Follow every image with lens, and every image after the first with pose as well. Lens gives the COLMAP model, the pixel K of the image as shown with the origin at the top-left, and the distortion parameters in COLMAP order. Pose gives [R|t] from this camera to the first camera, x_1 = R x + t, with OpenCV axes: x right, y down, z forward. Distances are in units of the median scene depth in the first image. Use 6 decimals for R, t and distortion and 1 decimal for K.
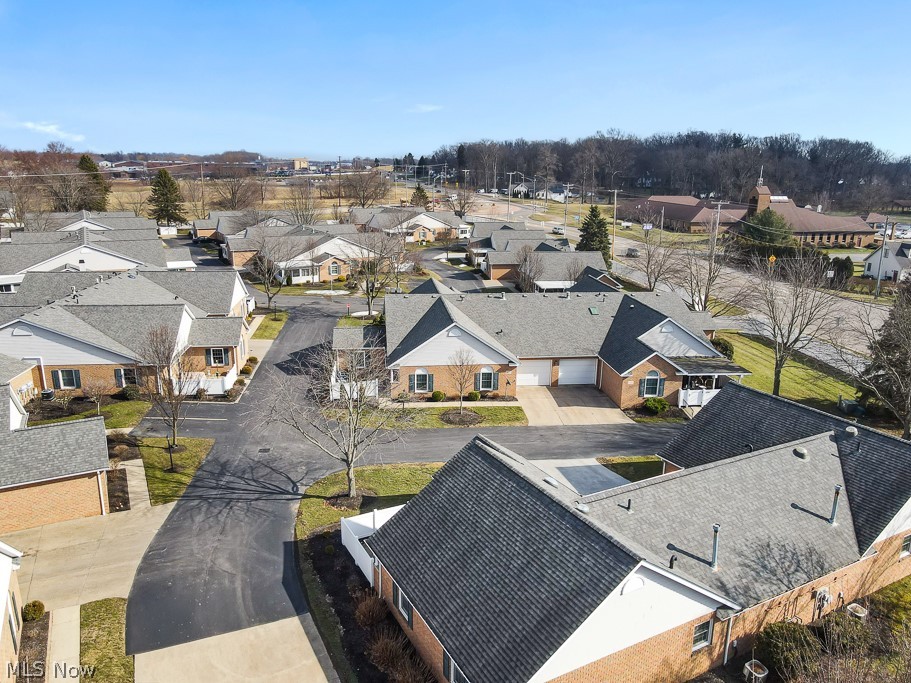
lens RADIAL K [[662.2, 0, 455.5], [0, 662.2, 341.5], [0, 0, 1]] dist [0.008851, 0.007595]
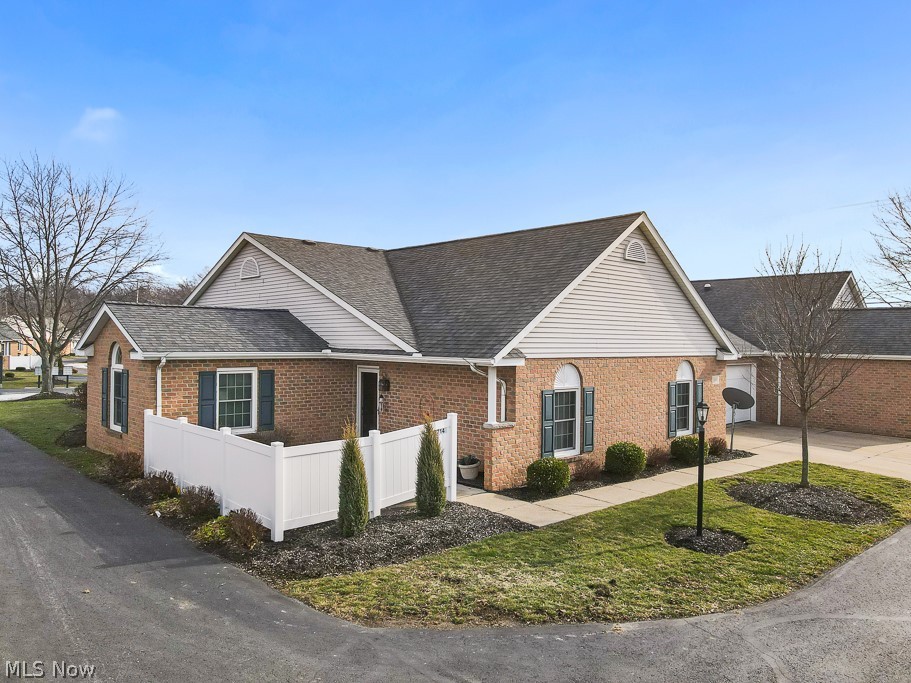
lens RADIAL K [[662.8, 0, 455.5], [0, 662.8, 341.5], [0, 0, 1]] dist [0.024041, 0.002982]
pose [[0.808432, -0.006743, 0.588551, -0.252919], [0.152707, 0.968097, -0.198667, 0.077425], [-0.568435, 0.250485, 0.783671, 0.790106]]
